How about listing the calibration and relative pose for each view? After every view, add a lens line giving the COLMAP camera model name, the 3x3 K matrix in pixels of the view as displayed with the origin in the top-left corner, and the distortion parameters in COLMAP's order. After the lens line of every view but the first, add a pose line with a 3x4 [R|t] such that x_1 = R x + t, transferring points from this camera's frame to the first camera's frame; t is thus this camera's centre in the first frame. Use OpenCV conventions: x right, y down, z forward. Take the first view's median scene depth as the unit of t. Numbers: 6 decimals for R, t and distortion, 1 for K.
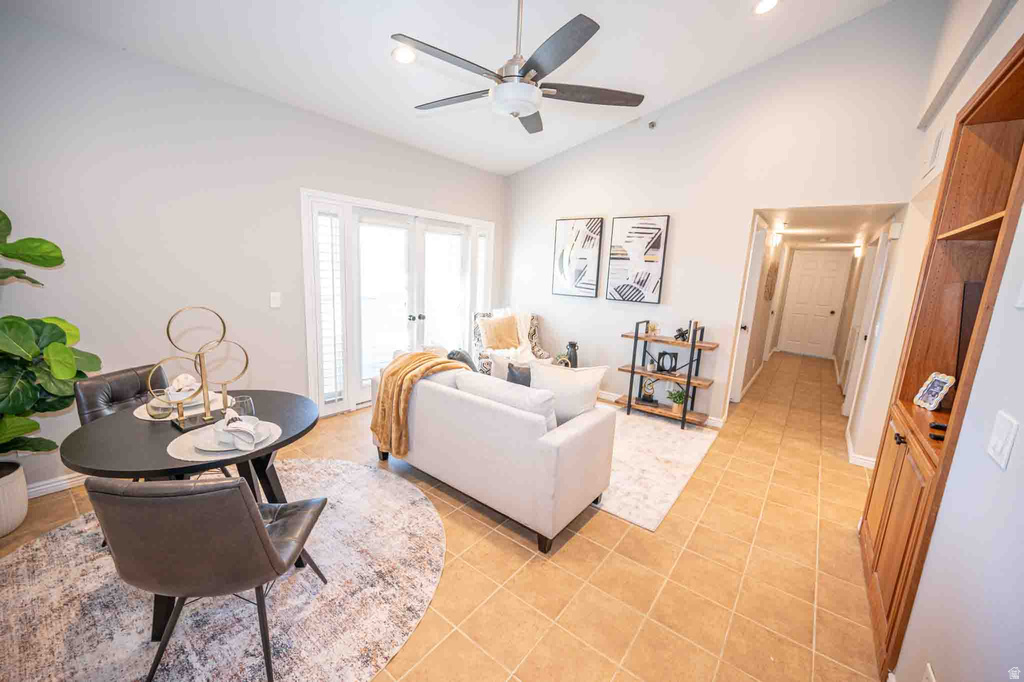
lens RADIAL K [[400.0, 0, 508.6], [0, 400.0, 341.3], [0, 0, 1]] dist [-0.002671, -0.000157]
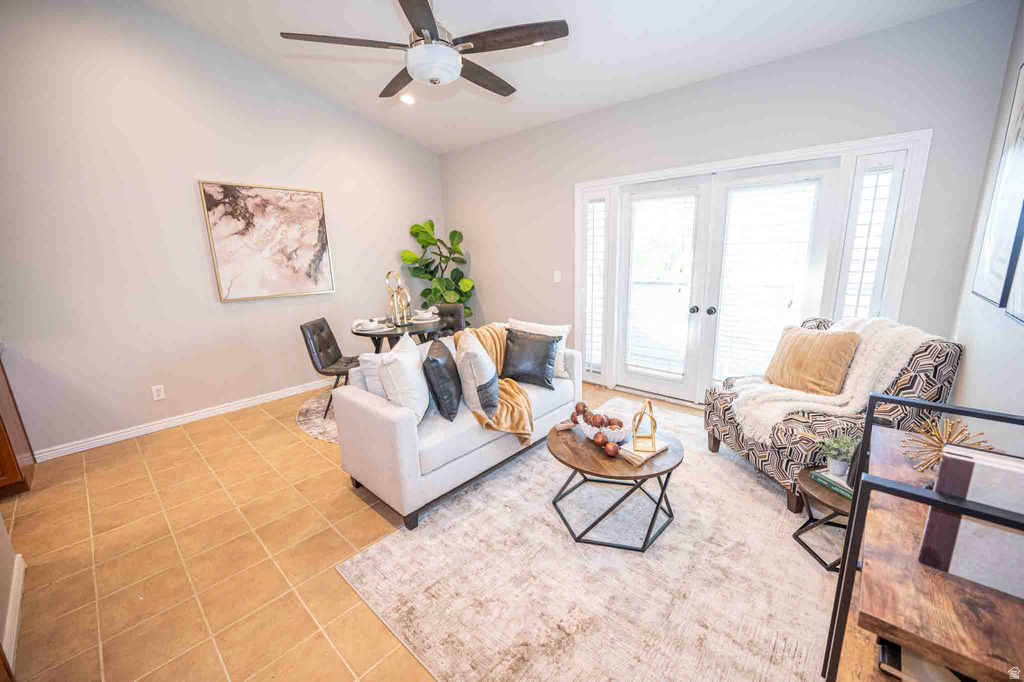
lens RADIAL K [[407.0, 0, 519.0], [0, 407.0, 338.3], [0, 0, 1]] dist [0.000264, 0.000027]
pose [[-0.079103, 0.175158, -0.981357, 0.658956], [-0.151024, 0.970974, 0.185478, -0.115894], [0.985360, 0.162880, -0.050353, 0.829032]]
